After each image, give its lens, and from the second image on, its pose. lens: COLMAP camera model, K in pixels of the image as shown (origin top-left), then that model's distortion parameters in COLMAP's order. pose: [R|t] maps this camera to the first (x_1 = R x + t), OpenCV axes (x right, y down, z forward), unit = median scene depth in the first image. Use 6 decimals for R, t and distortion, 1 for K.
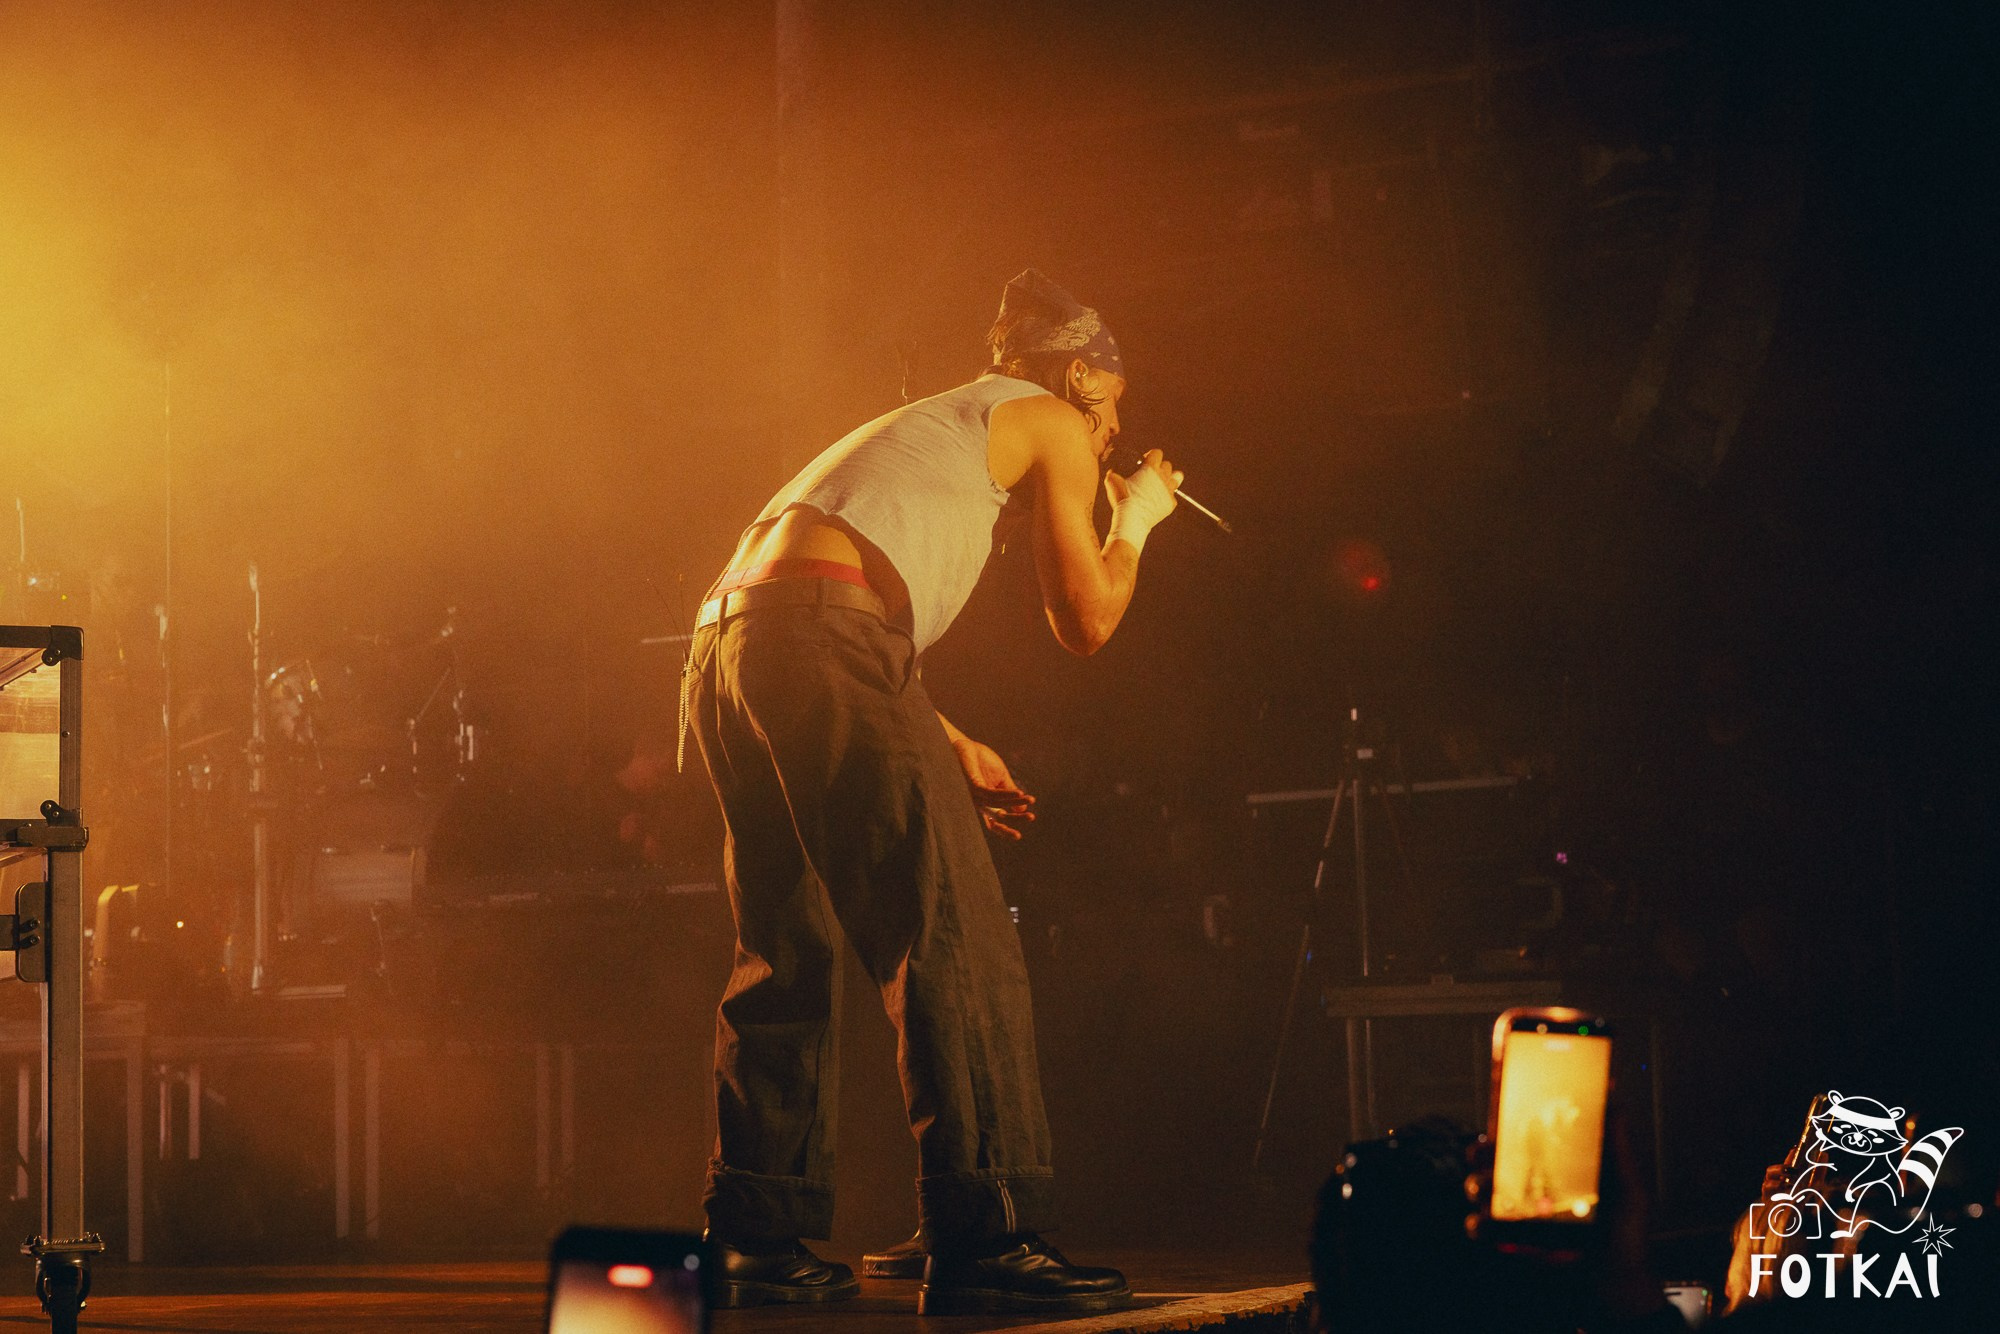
lens RADIAL K [[4023.3, 0, 1000.0], [0, 4023.3, 667.0], [0, 0, 1]] dist [0.014952, 0.281956]
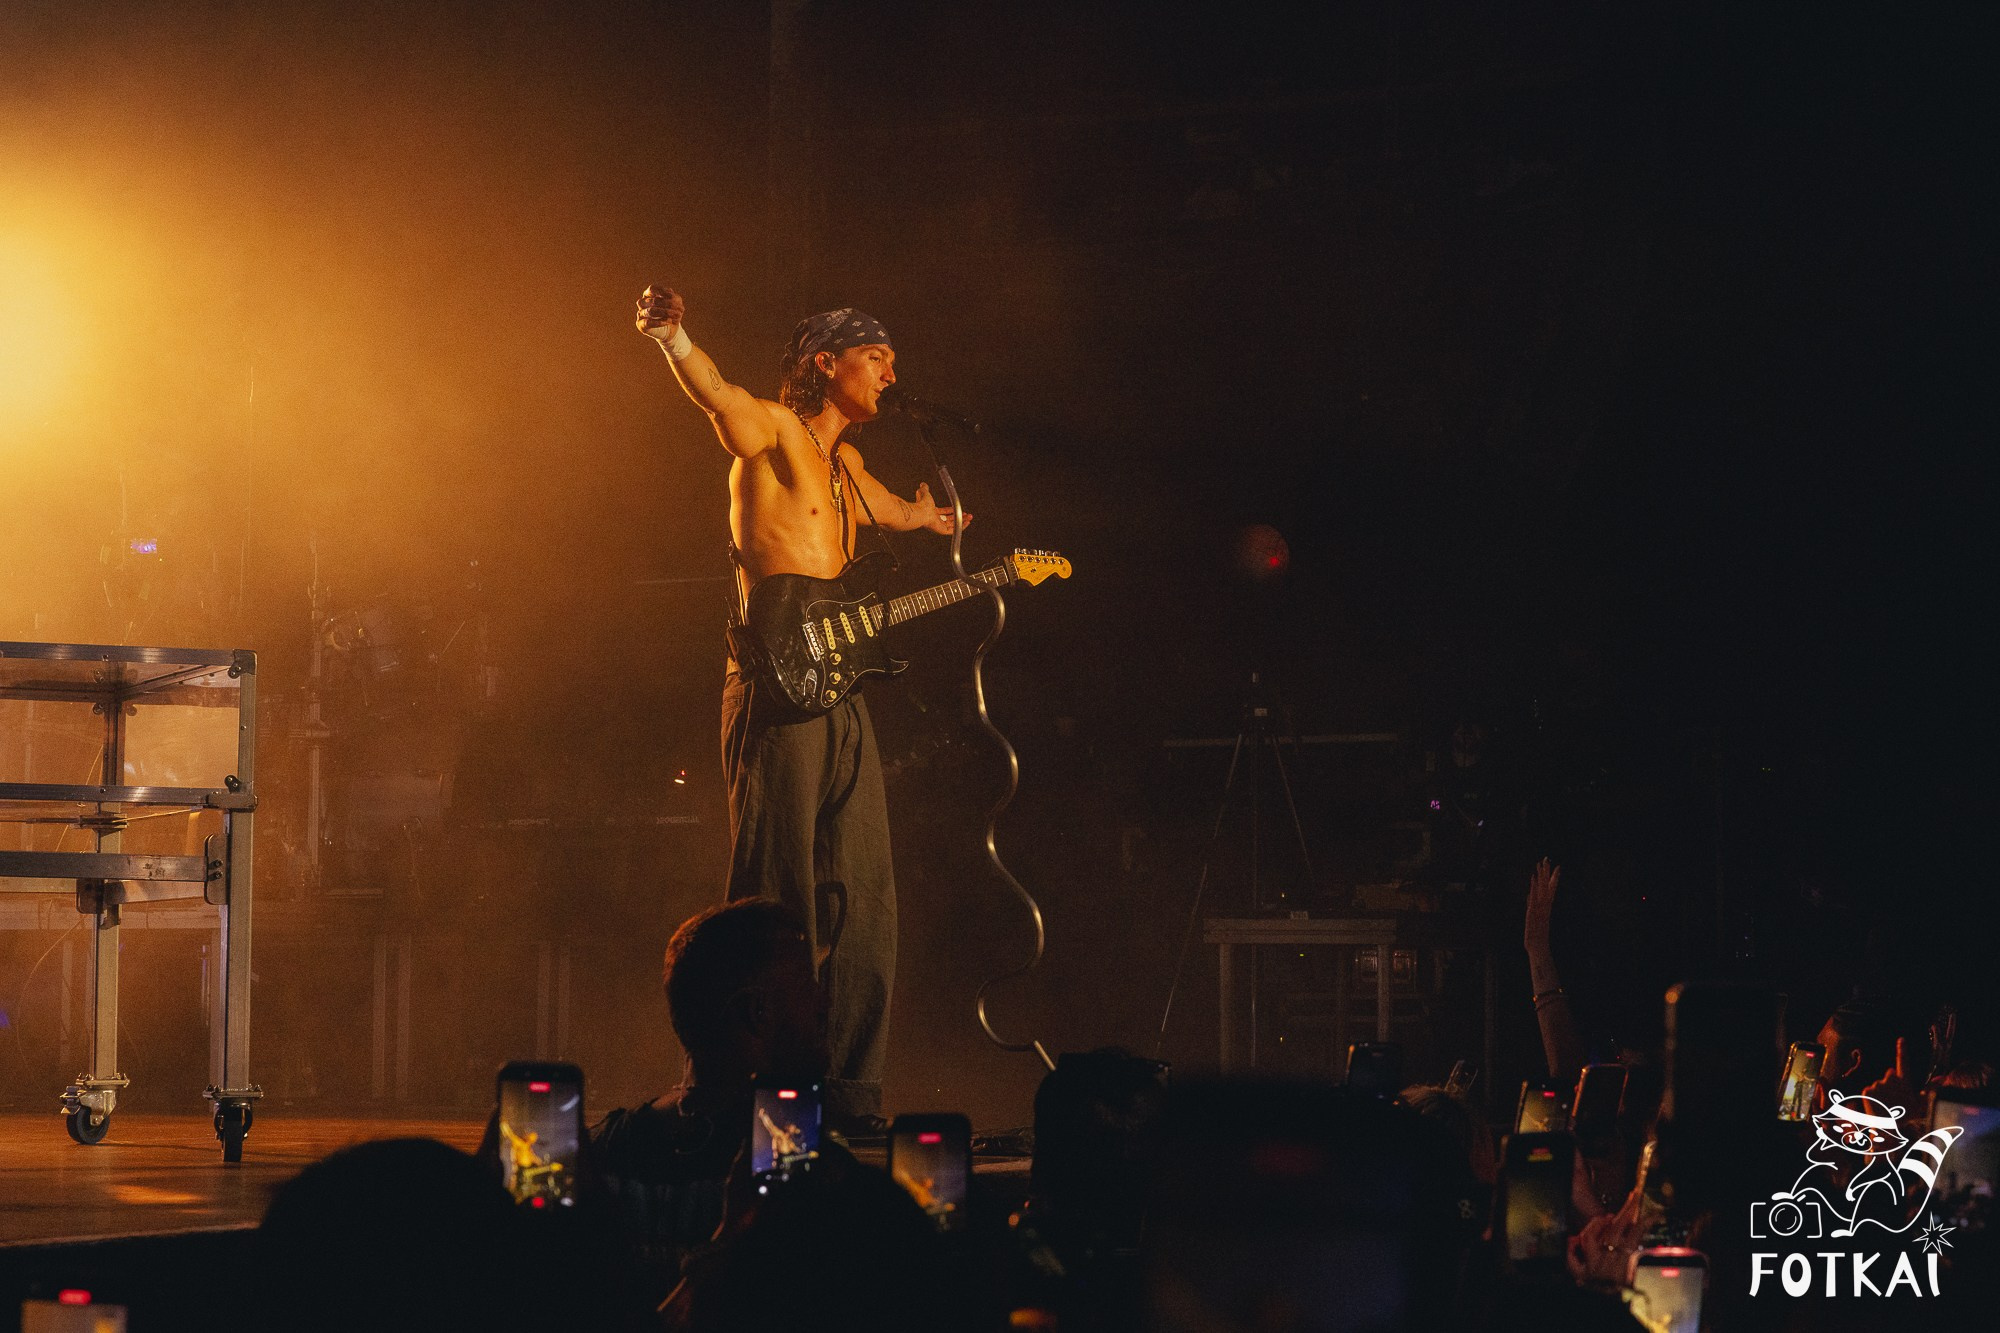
lens RADIAL K [[4073.8, 0, 1000.0], [0, 4073.8, 666.5], [0, 0, 1]] dist [0.036210, -0.080846]
pose [[0.999420, 0.033507, 0.006133, 0.011837], [-0.033664, 0.999051, 0.027654, -0.030175], [-0.005201, -0.027845, 0.999599, -0.237045]]
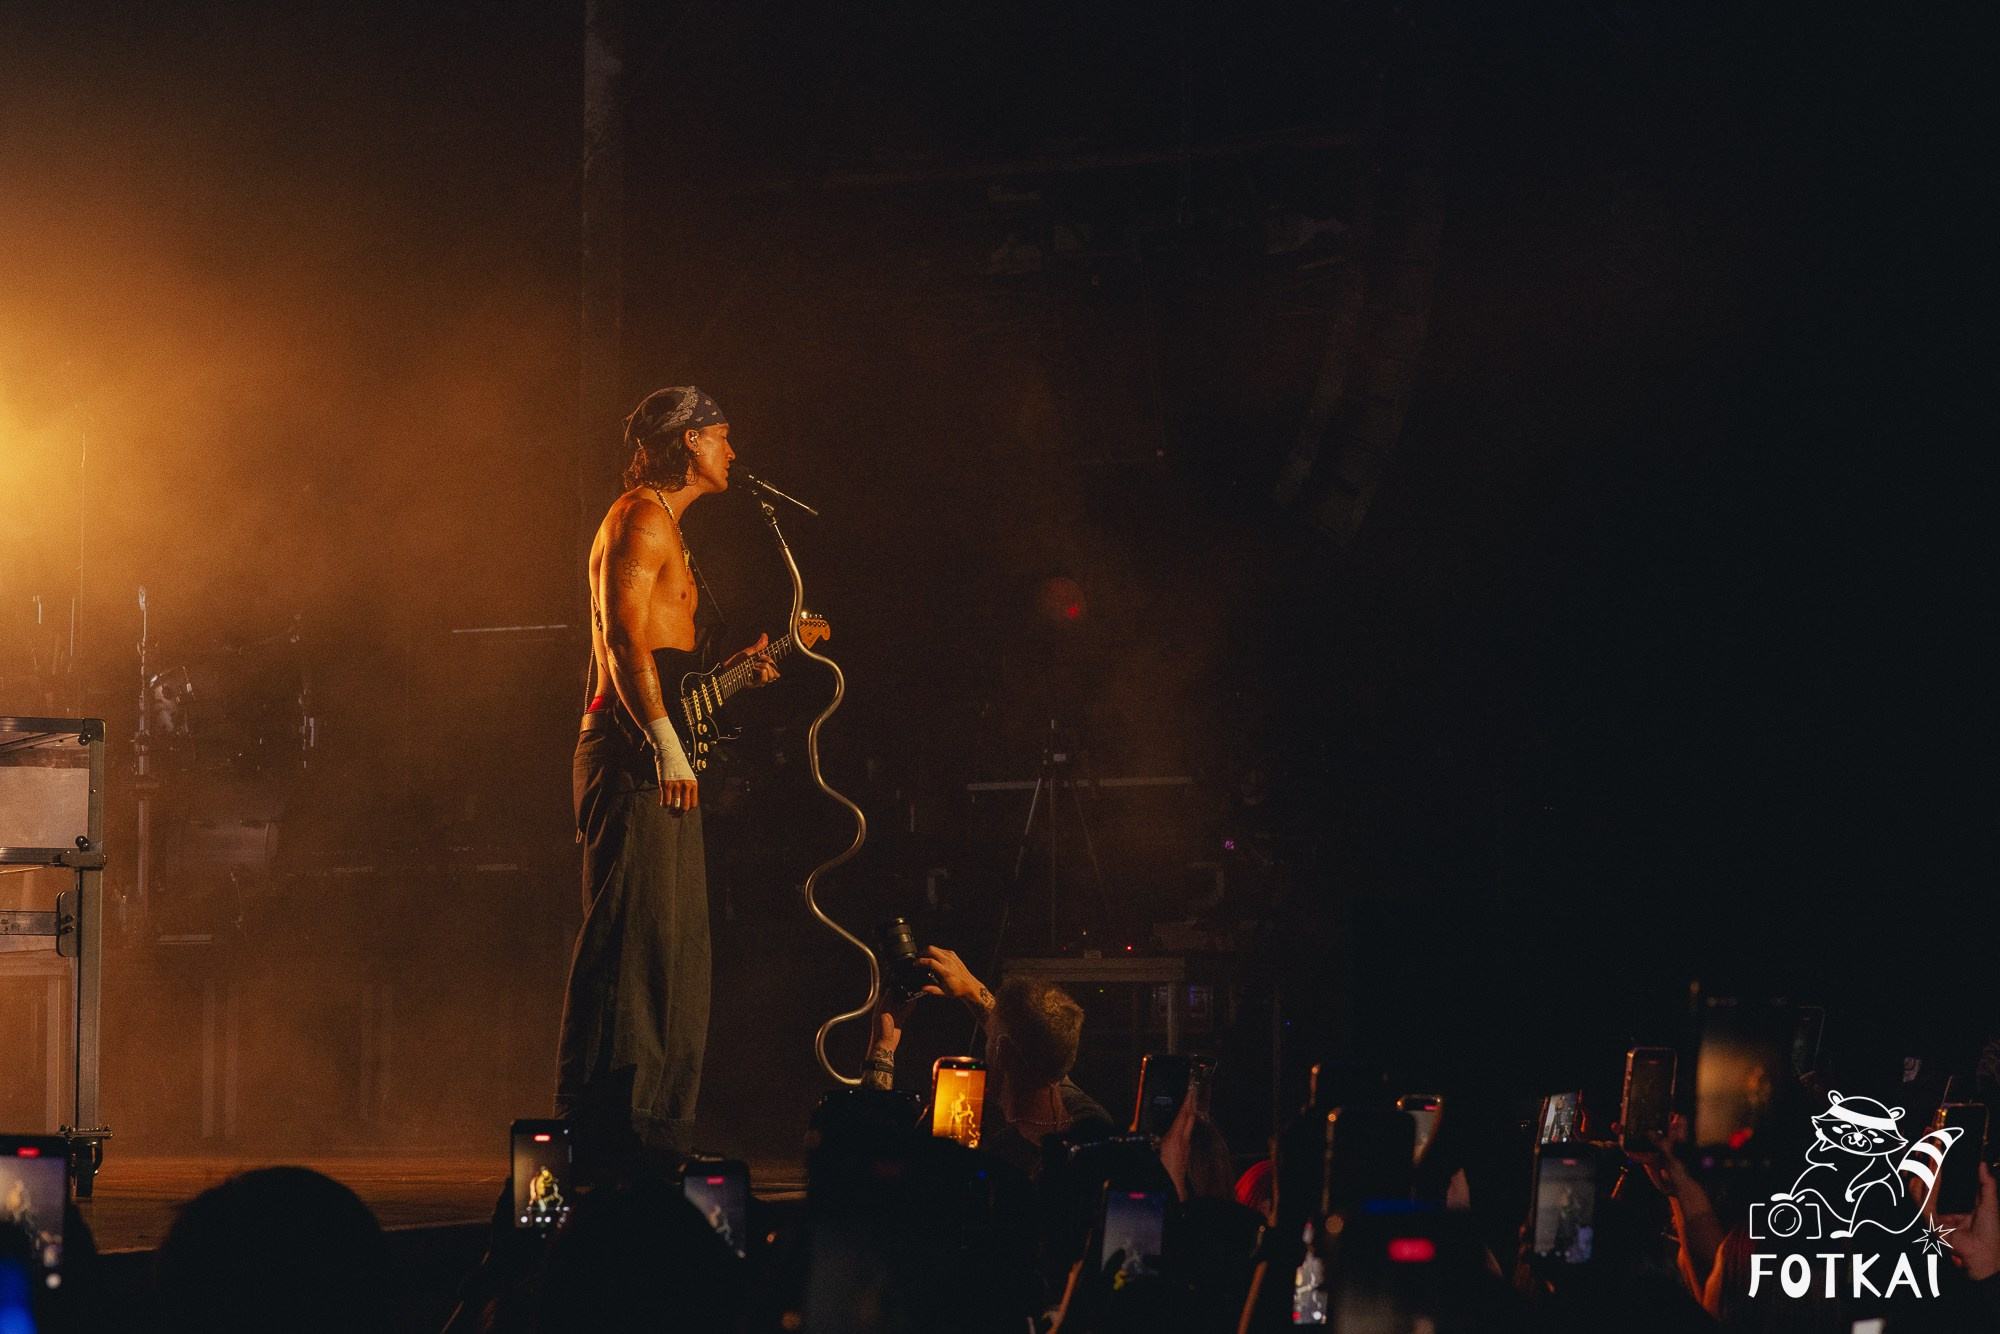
lens RADIAL K [[4108.1, 0, 961.5], [0, 4108.1, 658.6], [0, 0, 1]] dist [0.042545, 0.028004]
pose [[0.998739, 0.029322, 0.040746, 0.015358], [-0.030044, 0.999400, 0.017223, -0.039532], [-0.040216, -0.018425, 0.999021, -0.310321]]
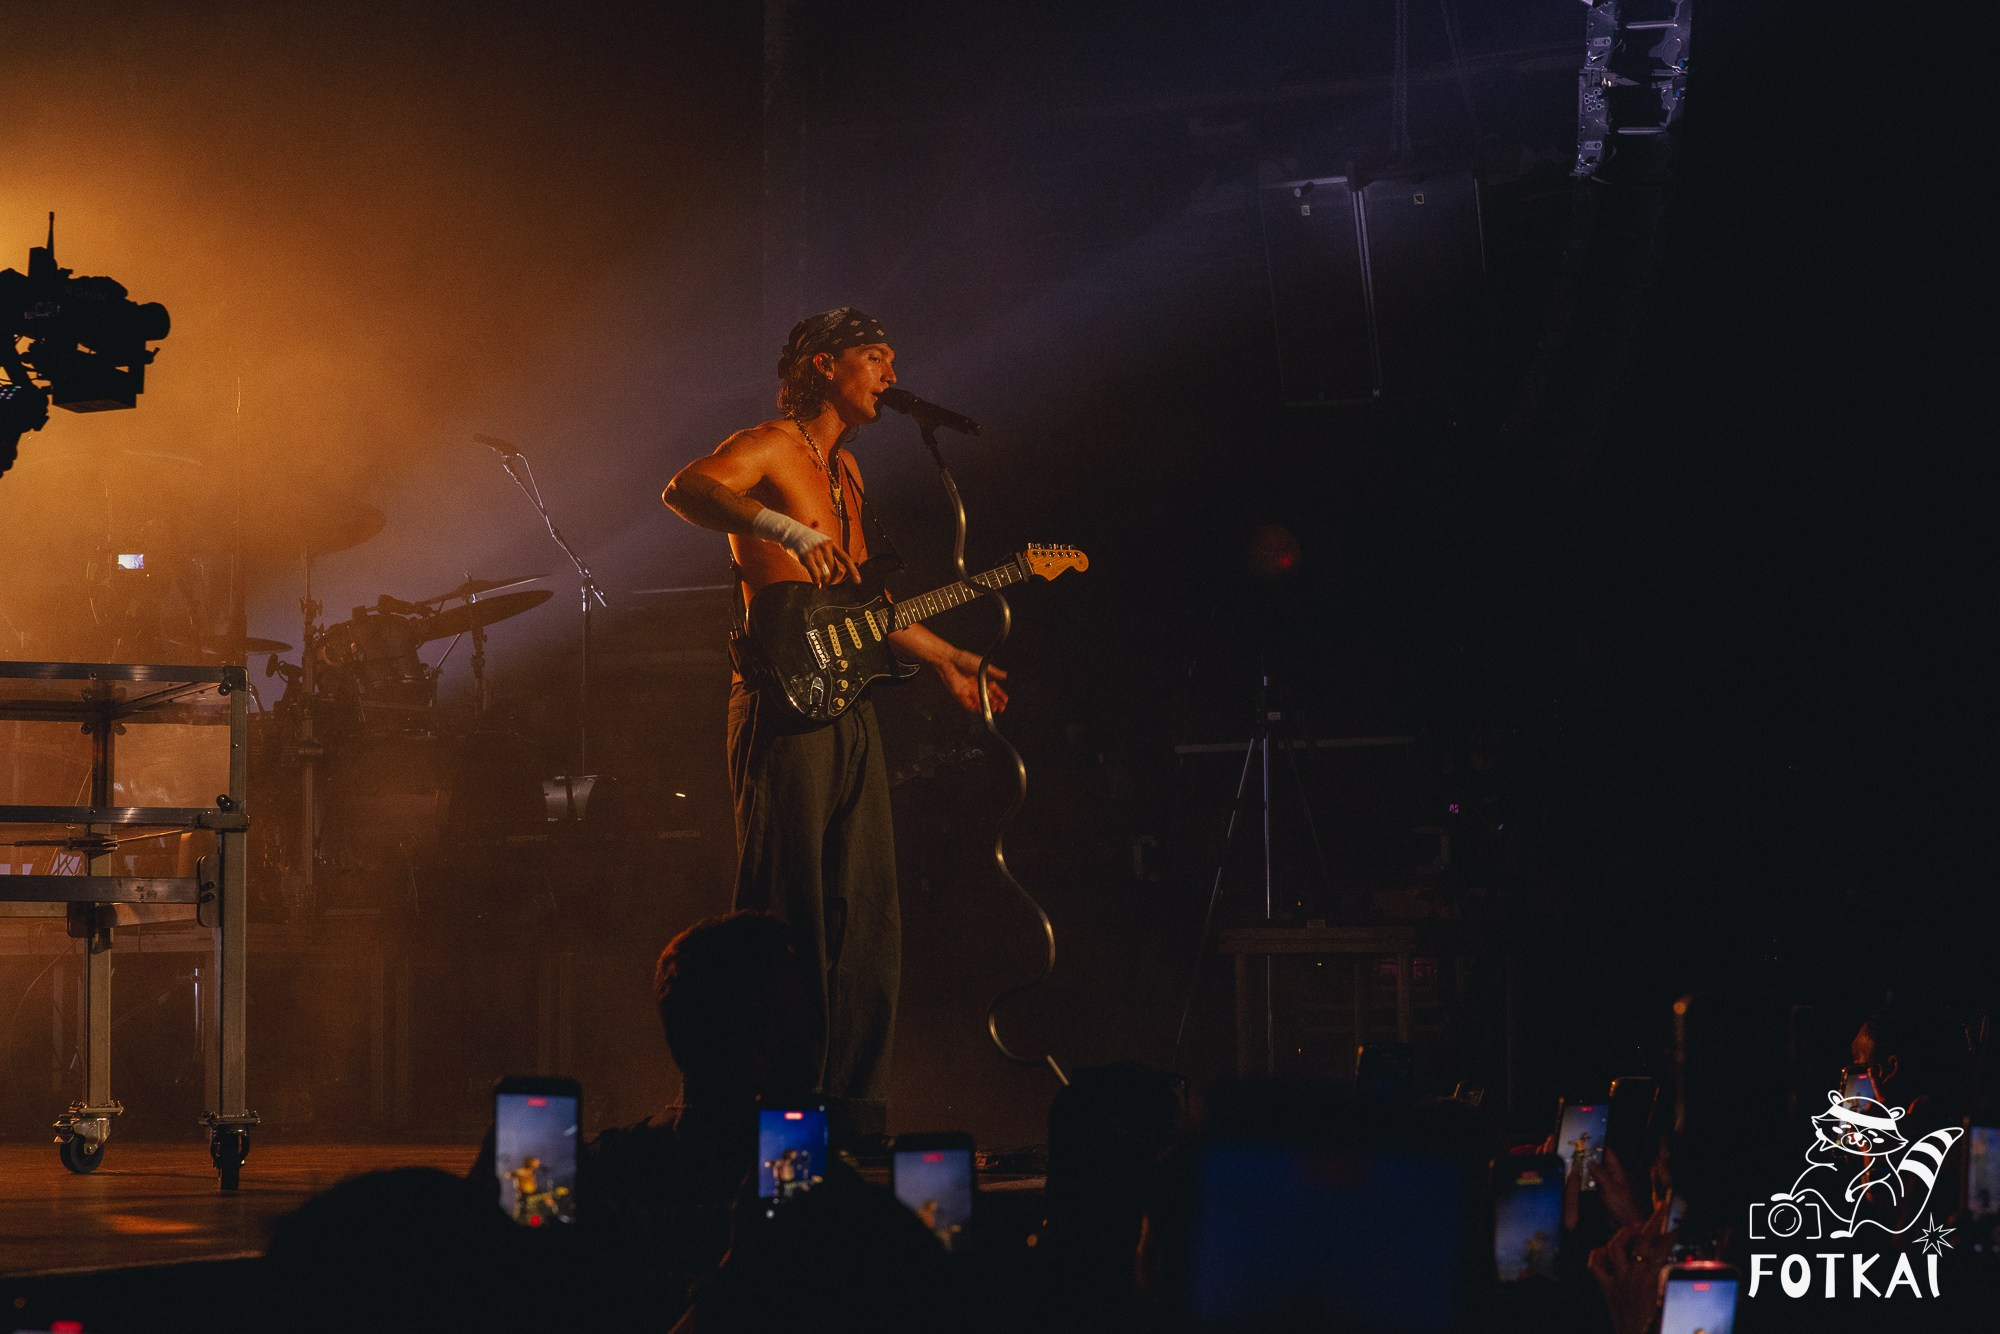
lens RADIAL K [[4164.0, 0, 961.6], [0, 4164.0, 671.1], [0, 0, 1]] dist [0.017337, 0.107102]
pose [[0.999796, 0.019755, -0.004306, 0.011354], [-0.019630, 0.999433, 0.027347, -0.029964], [0.004844, -0.027257, 0.999617, -0.234704]]
